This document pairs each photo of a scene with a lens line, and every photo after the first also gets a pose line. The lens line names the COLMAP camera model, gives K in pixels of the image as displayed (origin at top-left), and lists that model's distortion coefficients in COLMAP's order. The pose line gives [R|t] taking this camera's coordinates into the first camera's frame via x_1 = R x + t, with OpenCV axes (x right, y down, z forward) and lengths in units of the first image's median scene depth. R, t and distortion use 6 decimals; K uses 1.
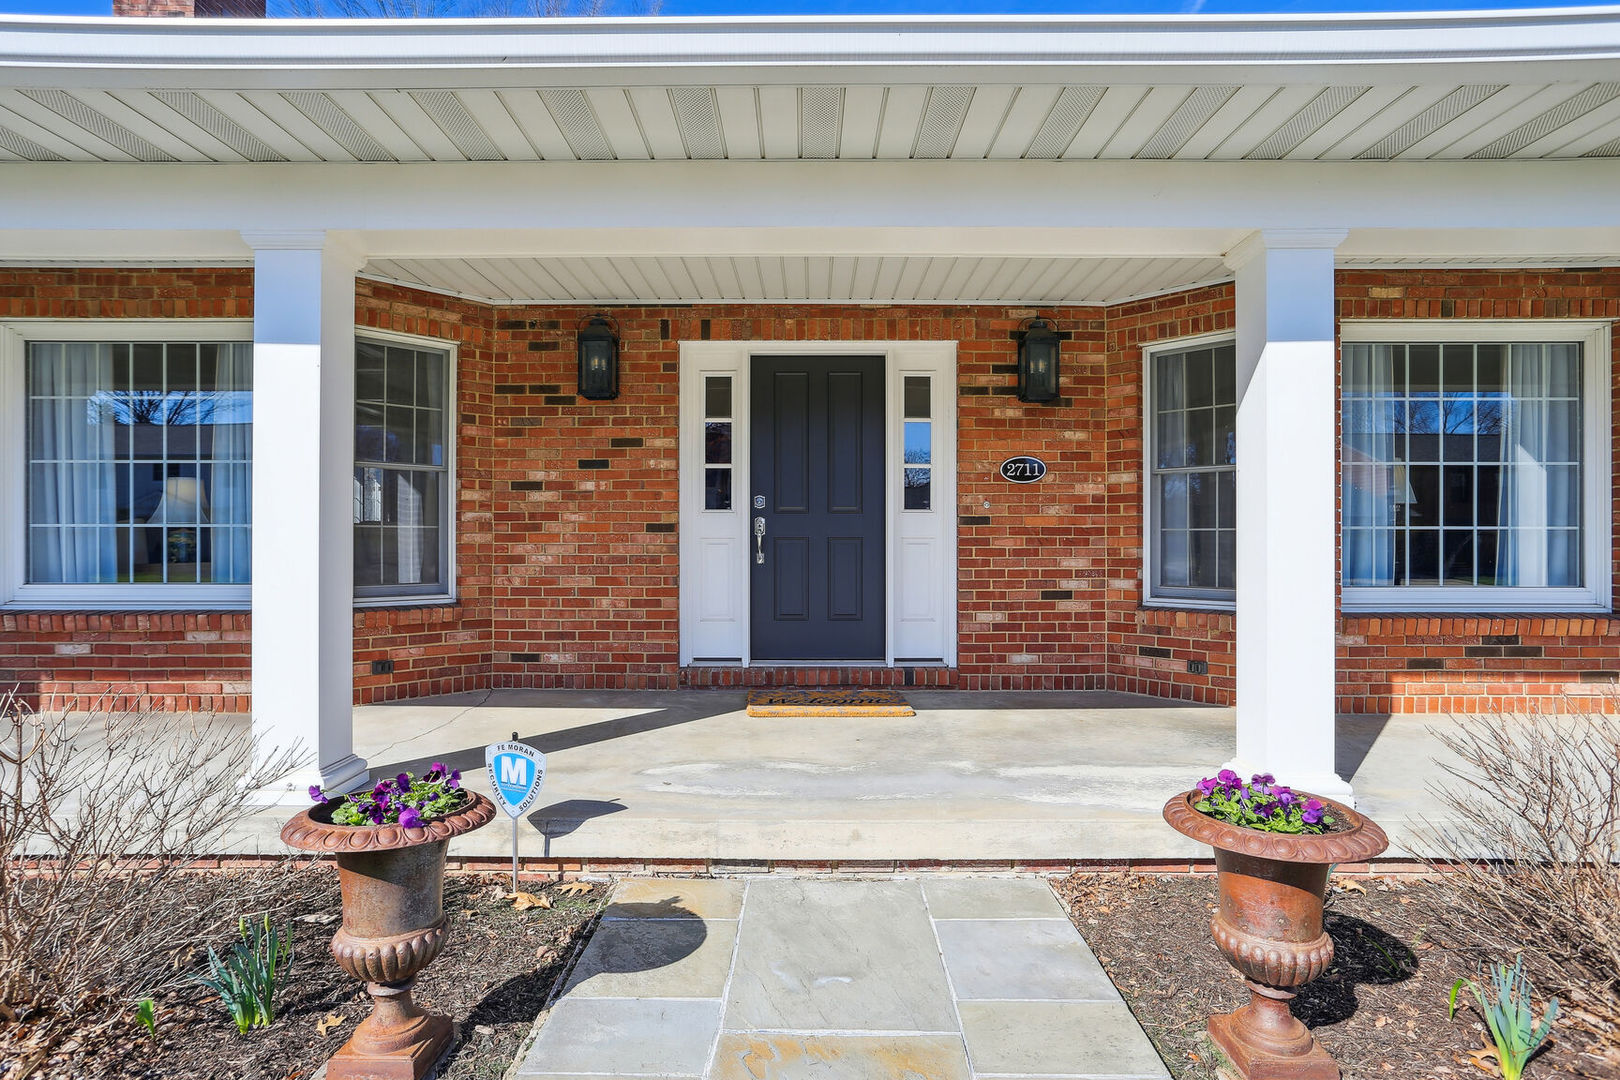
lens RADIAL K [[827.2, 0, 807.4], [0, 827.2, 536.4], [0, 0, 1]] dist [-0.029833, 0.004083]
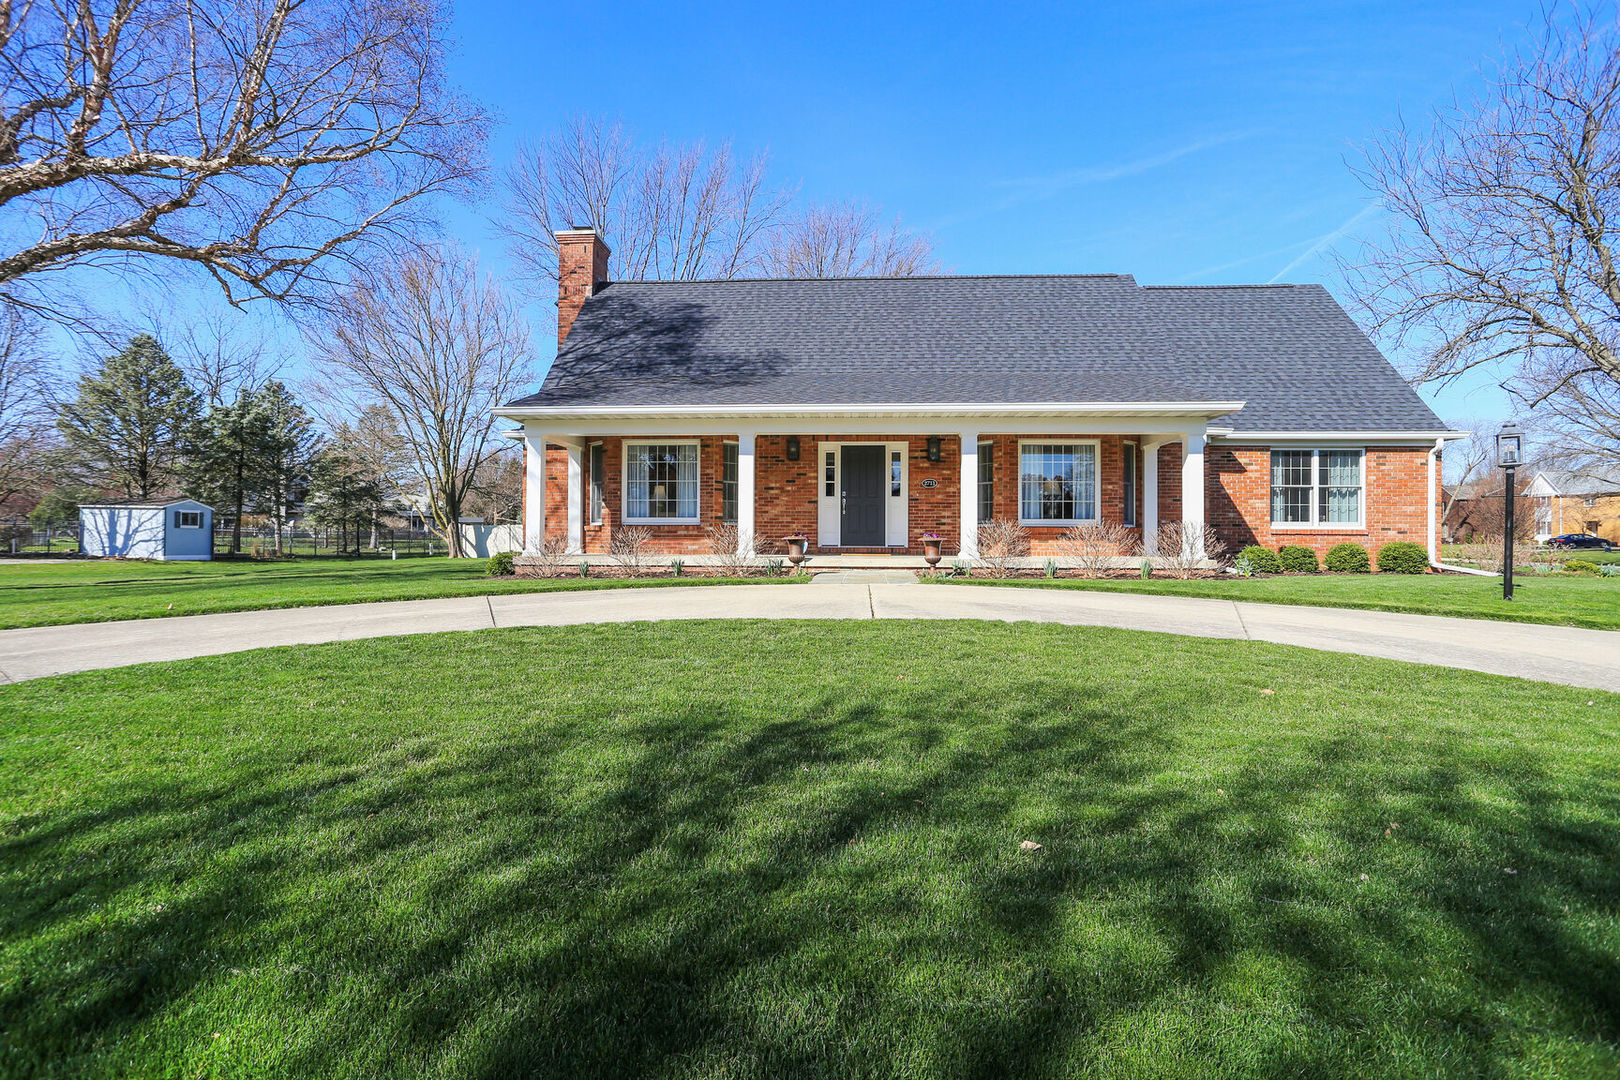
lens RADIAL K [[791.4, 0, 808.7], [0, 791.4, 553.3], [0, 0, 1]] dist [-0.034499, 0.001672]
pose [[0.999950, 0.000285, 0.010014, -0.221865], [-0.000181, 0.999946, -0.010407, 0.212714], [-0.010016, 0.010405, 0.999896, -1.958028]]
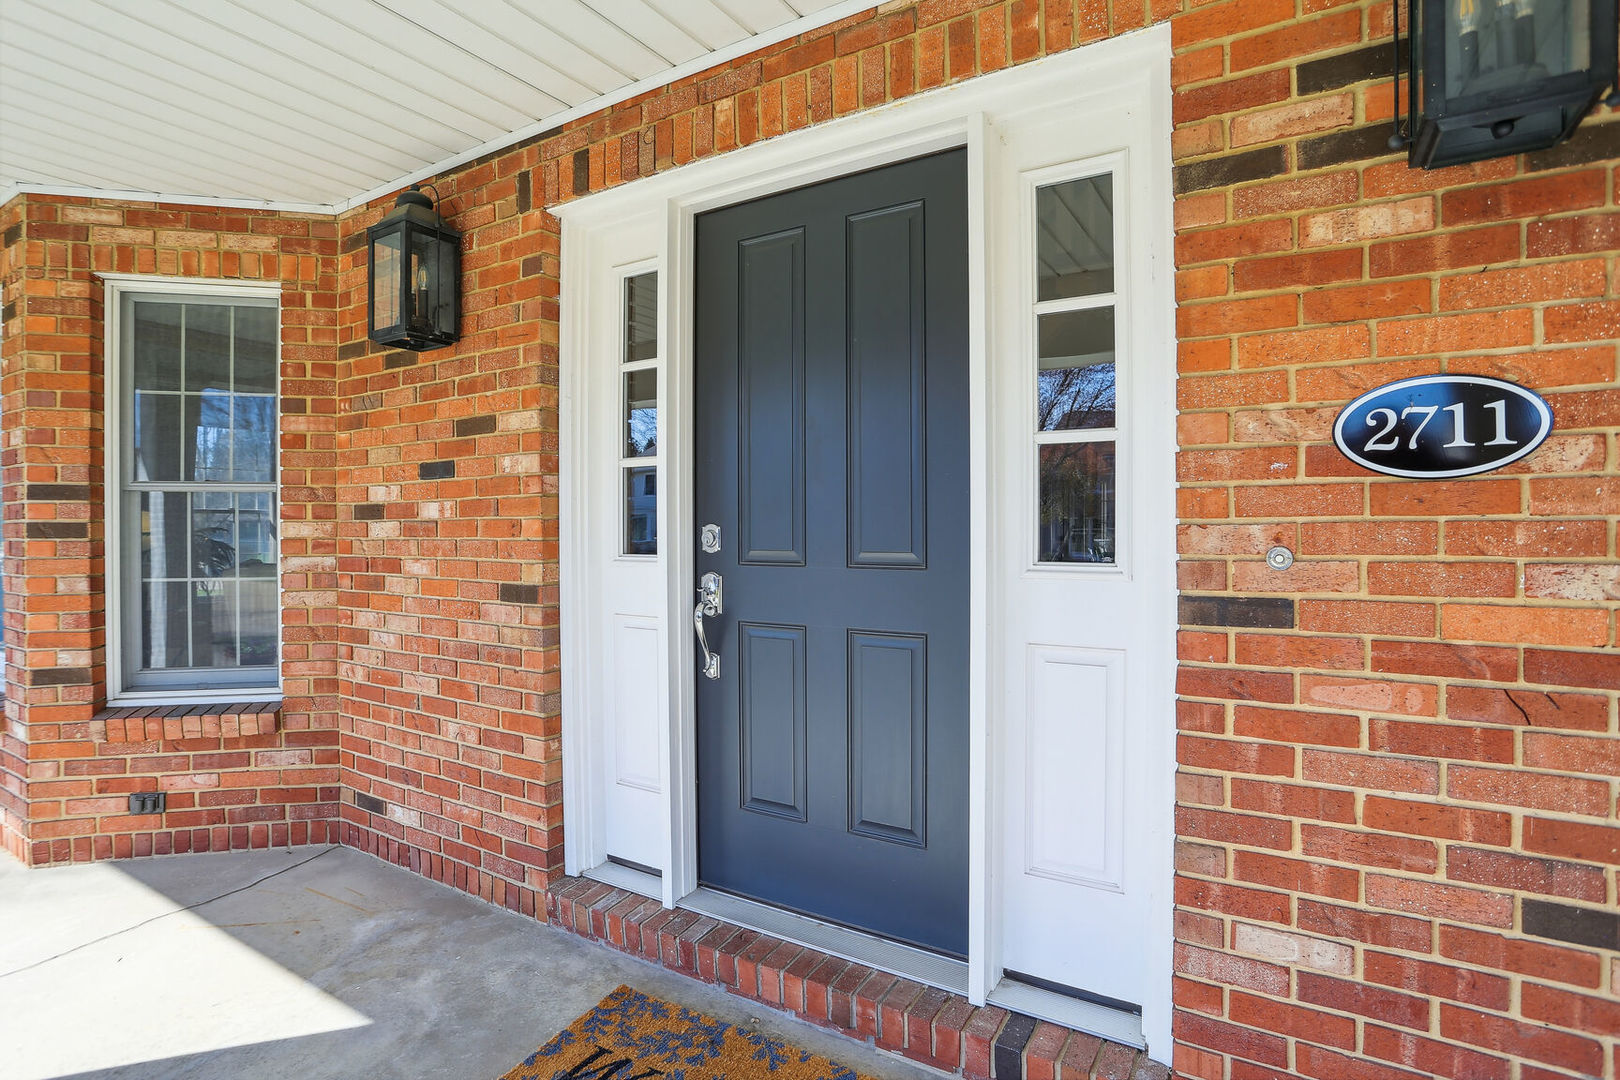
lens RADIAL K [[827.2, 0, 794.1], [0, 827.2, 532.2], [0, 0, 1]] dist [-0.029833, 0.004083]
pose [[0.843690, 0.000553, -0.536830, 0.227176], [0.004207, 0.999962, 0.007642, -0.050153], [0.536814, -0.008705, 0.843656, 0.670313]]
